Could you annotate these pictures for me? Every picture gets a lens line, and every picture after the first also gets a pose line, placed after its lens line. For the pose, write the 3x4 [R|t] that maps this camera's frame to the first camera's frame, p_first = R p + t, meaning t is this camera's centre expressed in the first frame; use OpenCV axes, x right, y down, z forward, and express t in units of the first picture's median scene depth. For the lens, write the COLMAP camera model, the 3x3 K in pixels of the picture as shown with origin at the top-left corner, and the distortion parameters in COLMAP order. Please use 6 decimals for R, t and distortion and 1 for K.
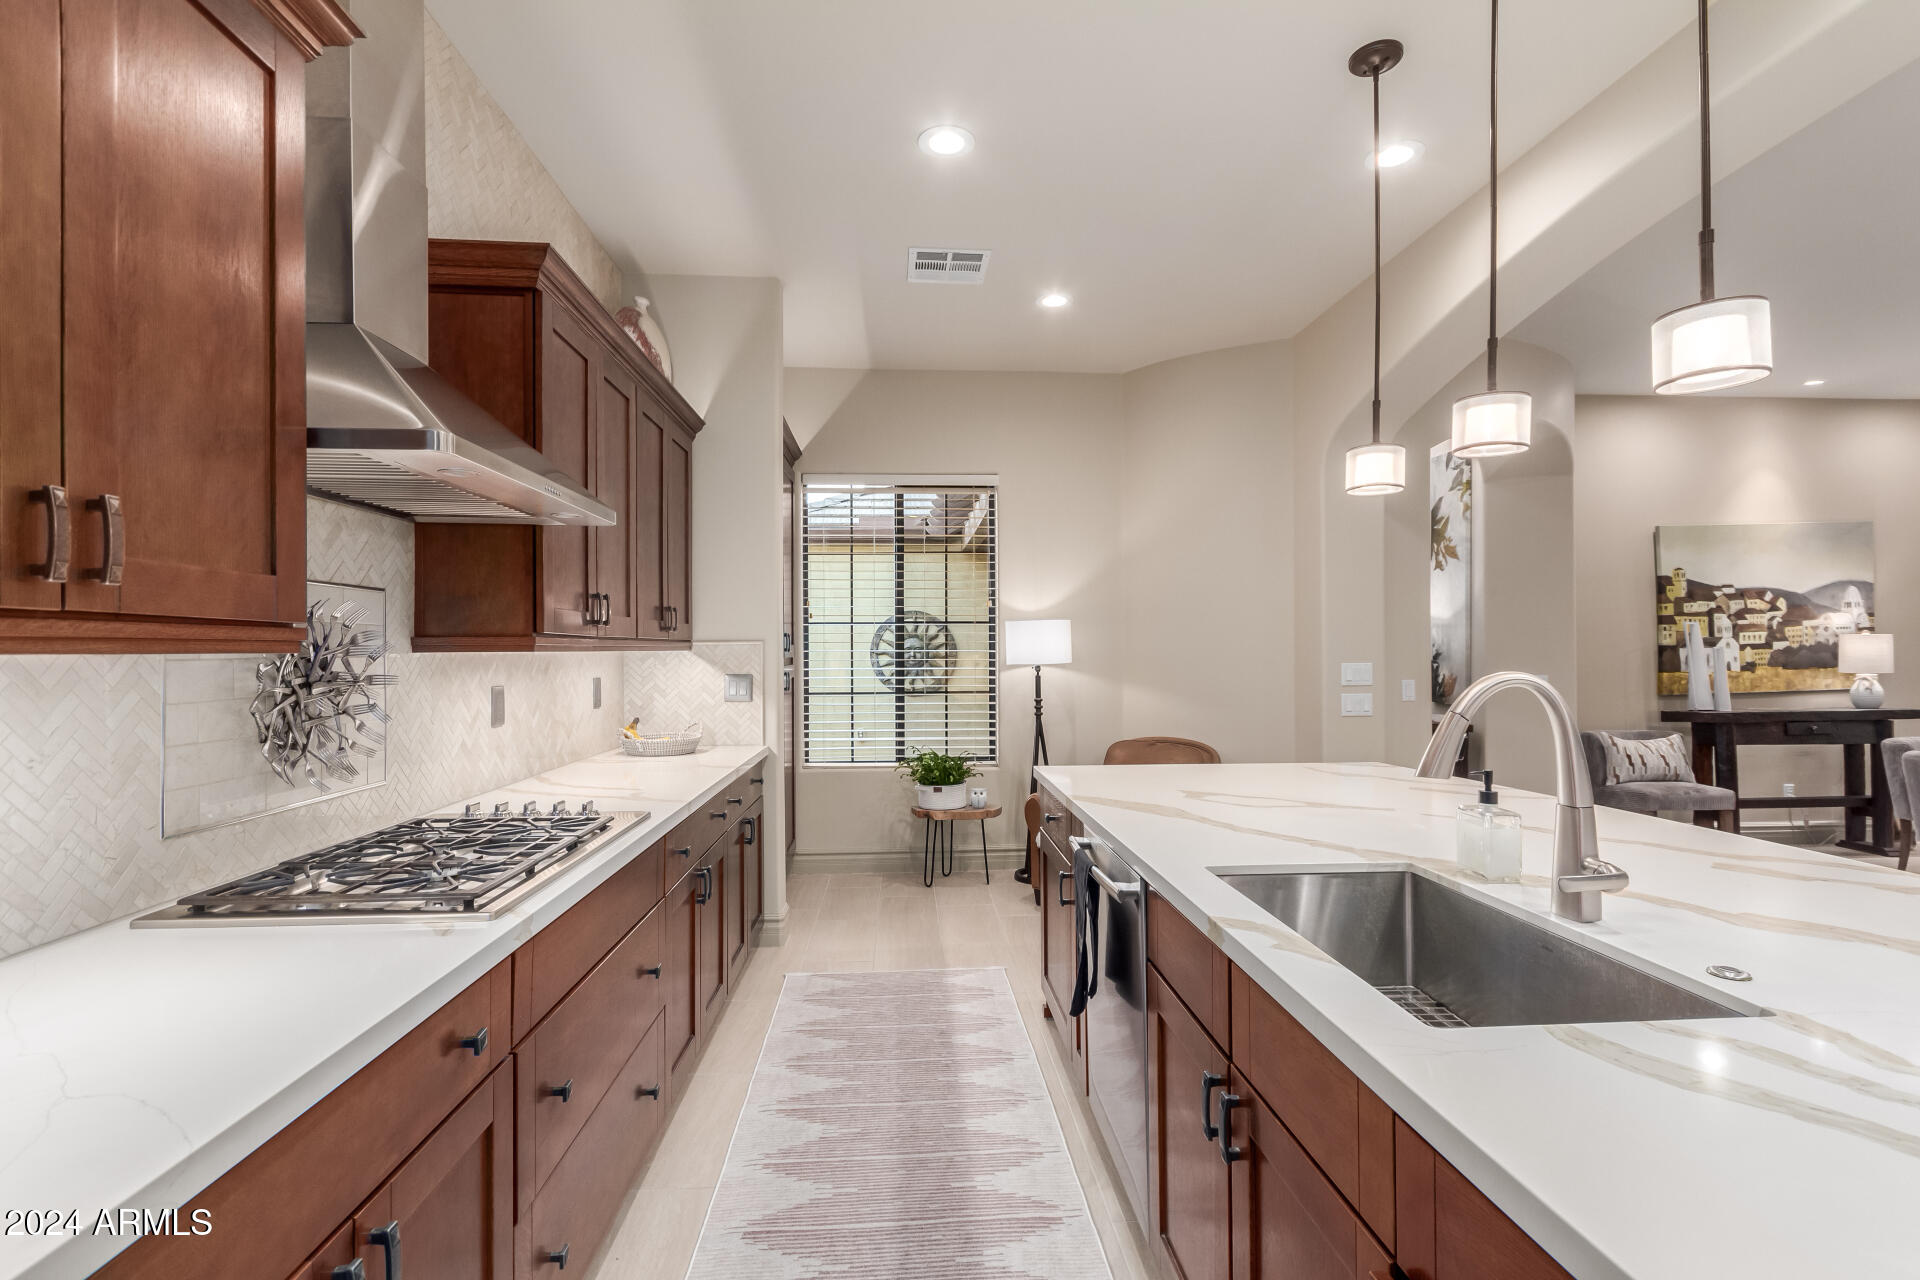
lens RADIAL K [[907.2, 0, 967.9], [0, 907.2, 645.1], [0, 0, 1]] dist [-0.000534, -0.000609]
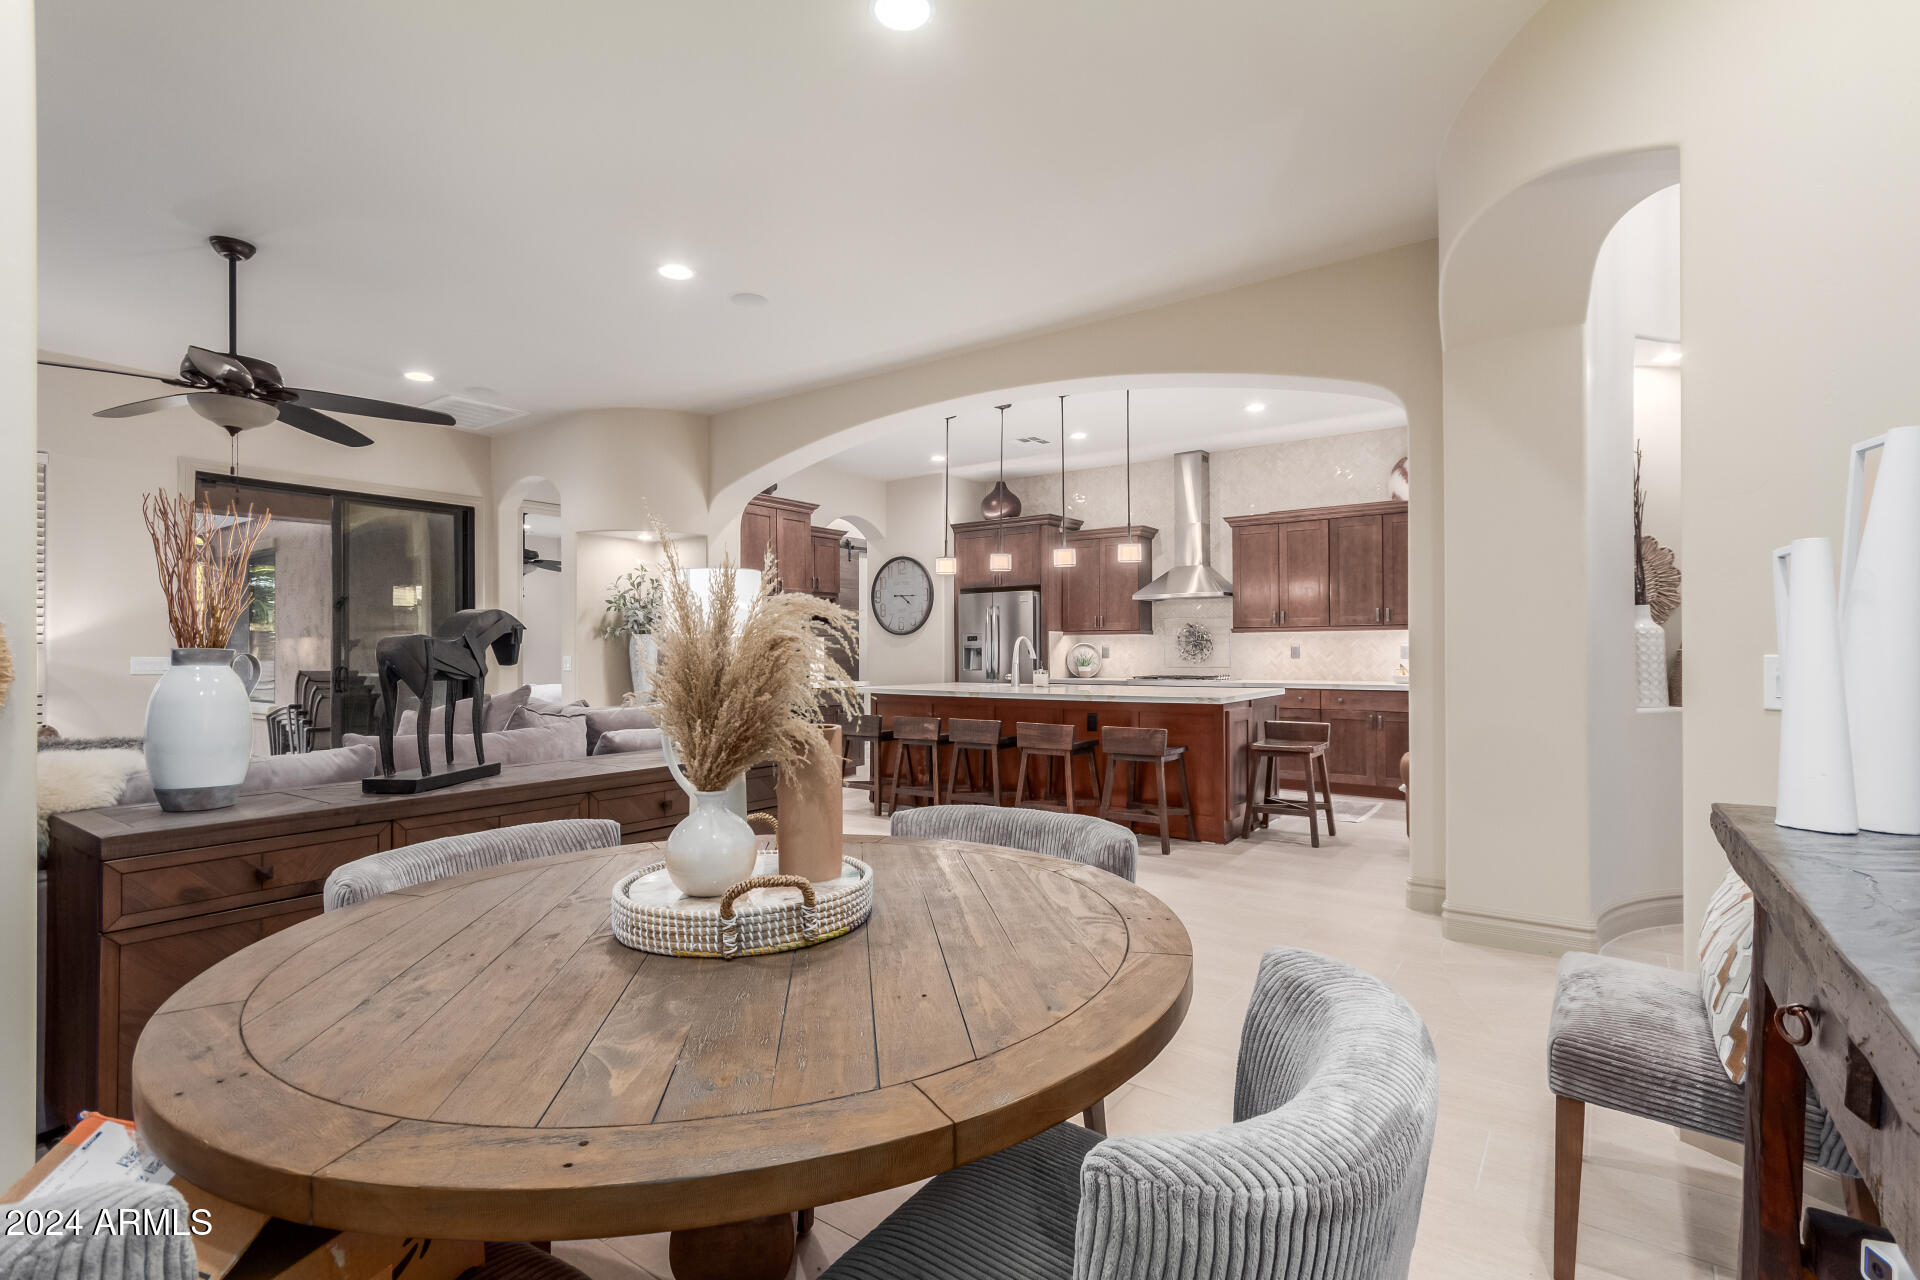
lens RADIAL K [[907.2, 0, 976.2], [0, 907.2, 645.3], [0, 0, 1]] dist [-0.000534, -0.000609]
pose [[-0.637224, 0.006044, -0.770655, 1.076283], [0.013168, 0.999909, -0.003046, 0.020376], [0.770566, -0.012089, -0.637246, 0.935104]]
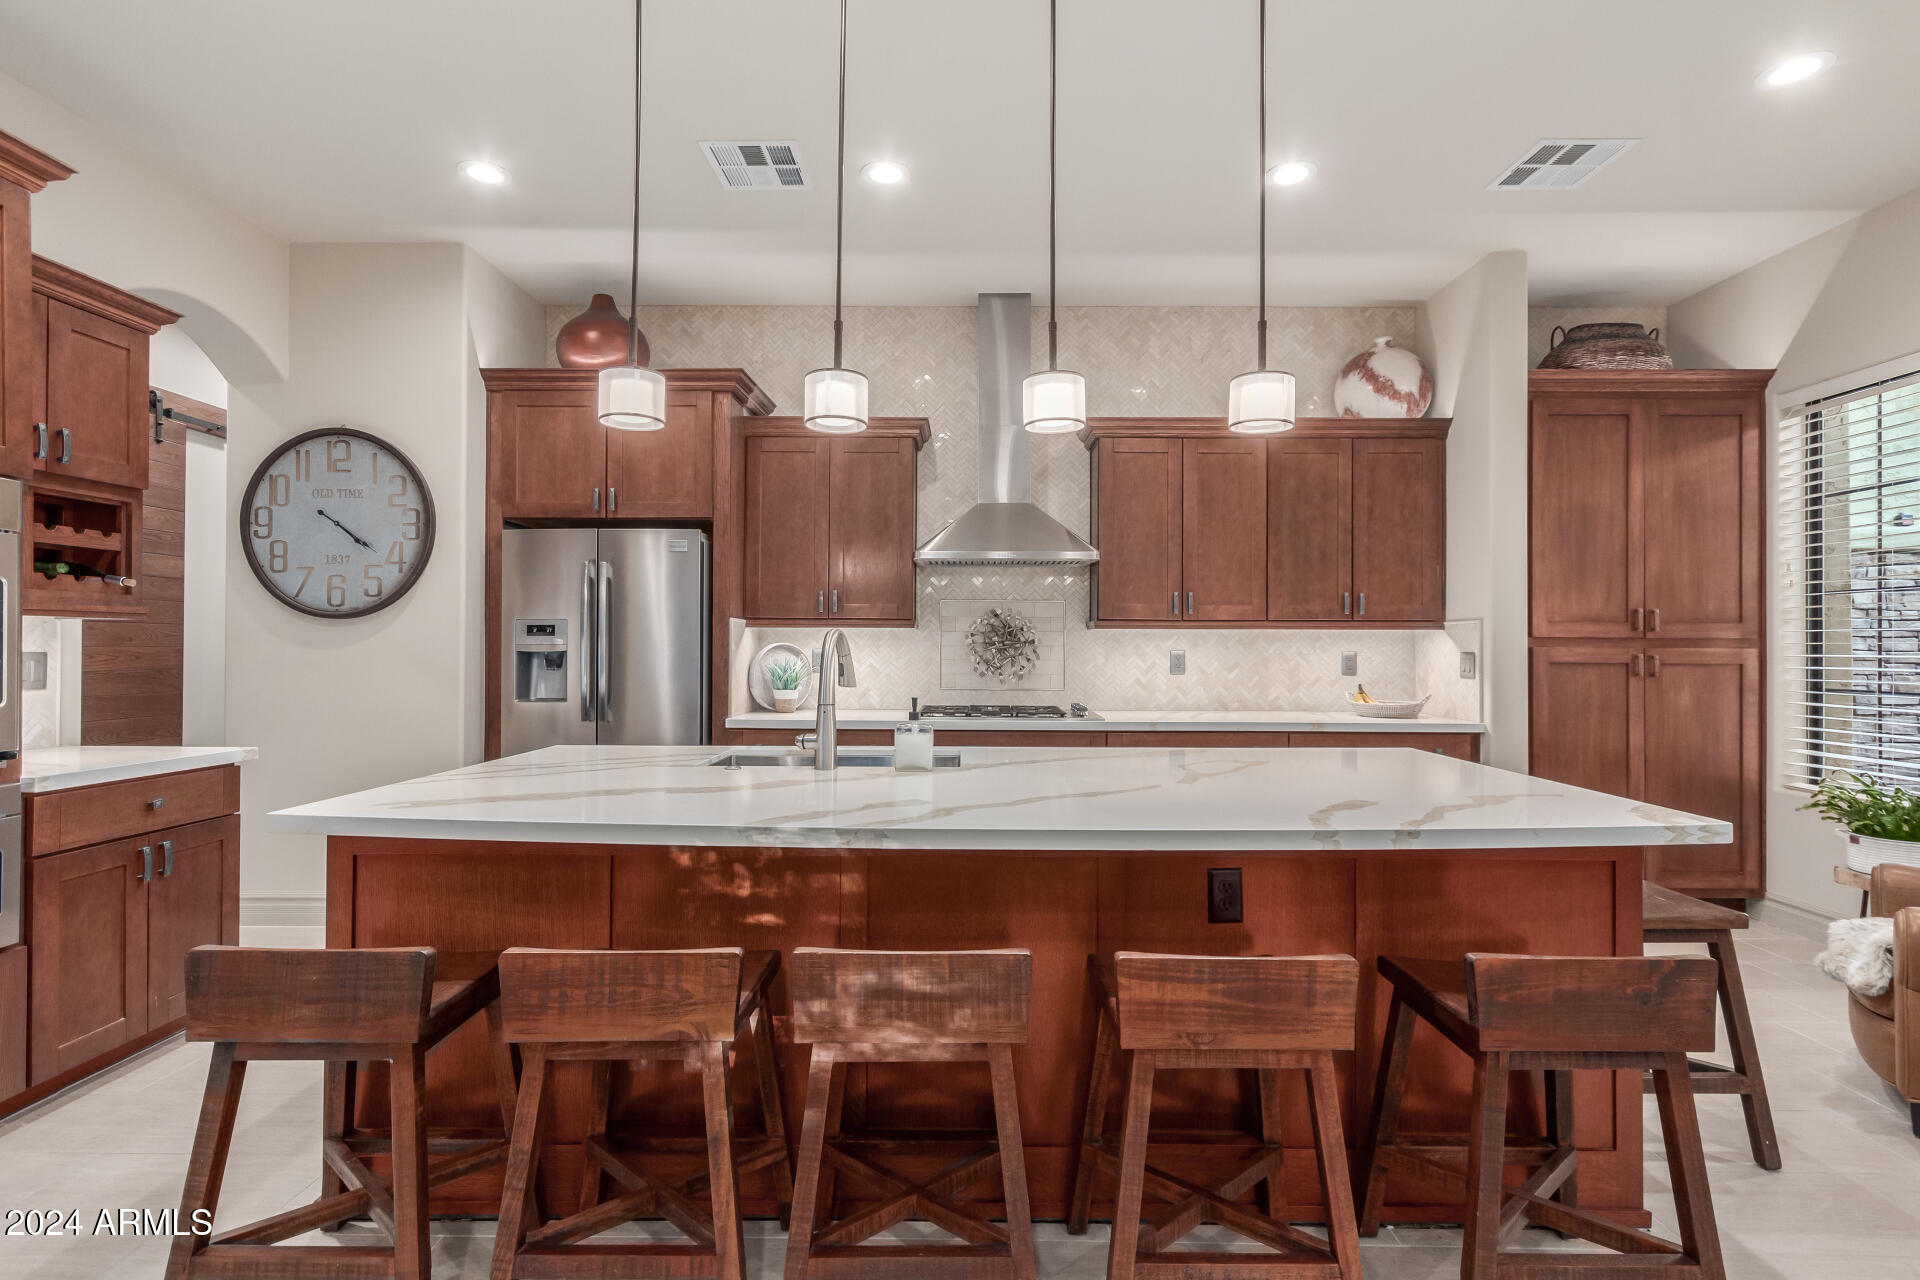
lens RADIAL K [[907.2, 0, 967.2], [0, 907.2, 647.4], [0, 0, 1]] dist [-0.000534, -0.000609]
pose [[-0.083235, 0.002378, -0.996527, 0.558628], [0.001905, 0.999996, 0.002227, 0.016288], [0.996528, -0.001713, -0.083239, 0.340874]]
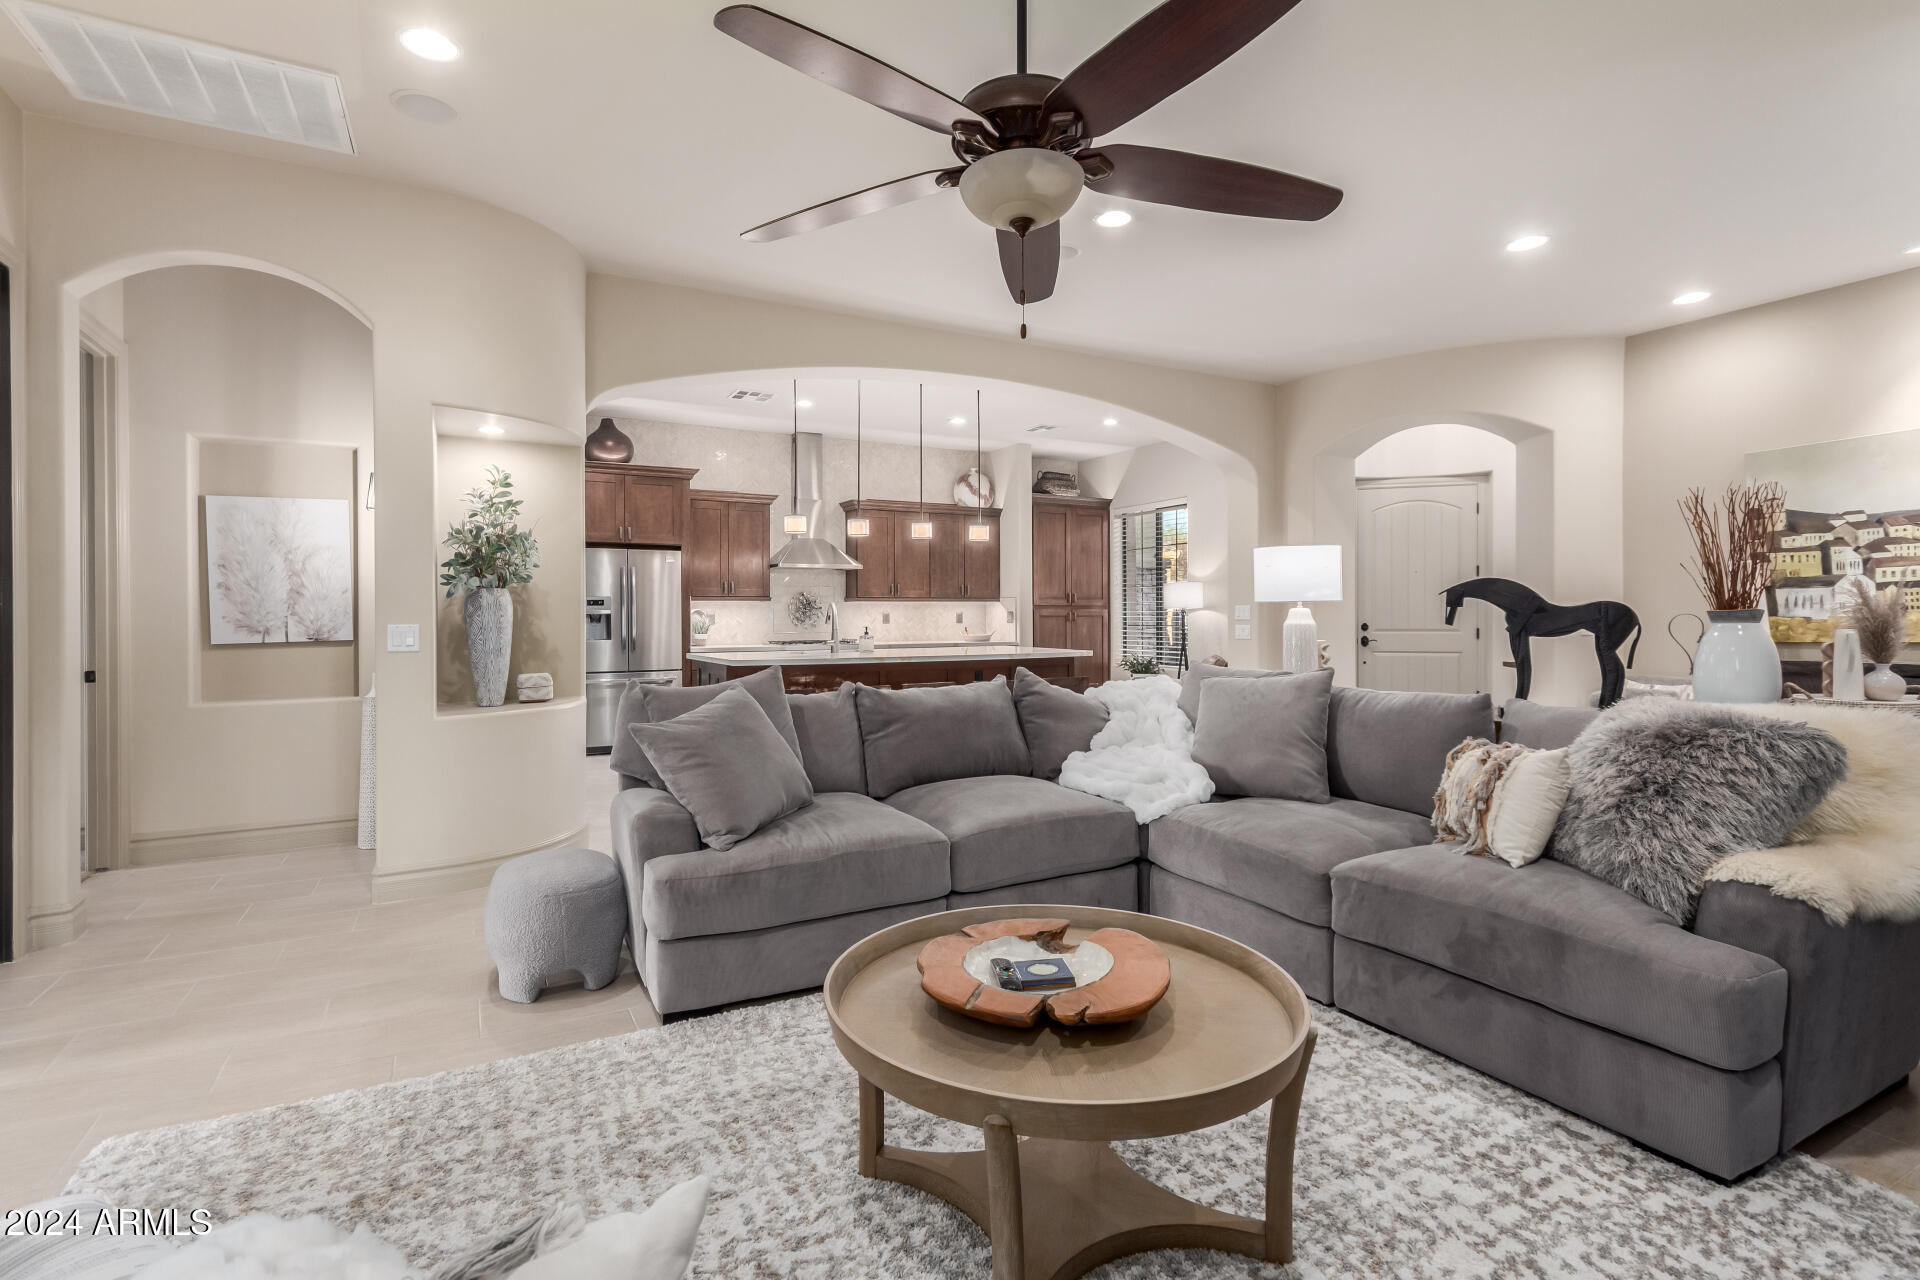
lens RADIAL K [[907.2, 0, 947.5], [0, 907.2, 608.9], [0, 0, 1]] dist [-0.000534, -0.000609]
pose [[0.414781, -0.003205, -0.909916, 1.247364], [0.007937, 0.999968, 0.000096, 0.016366], [0.909887, -0.007262, 0.414793, -0.099760]]
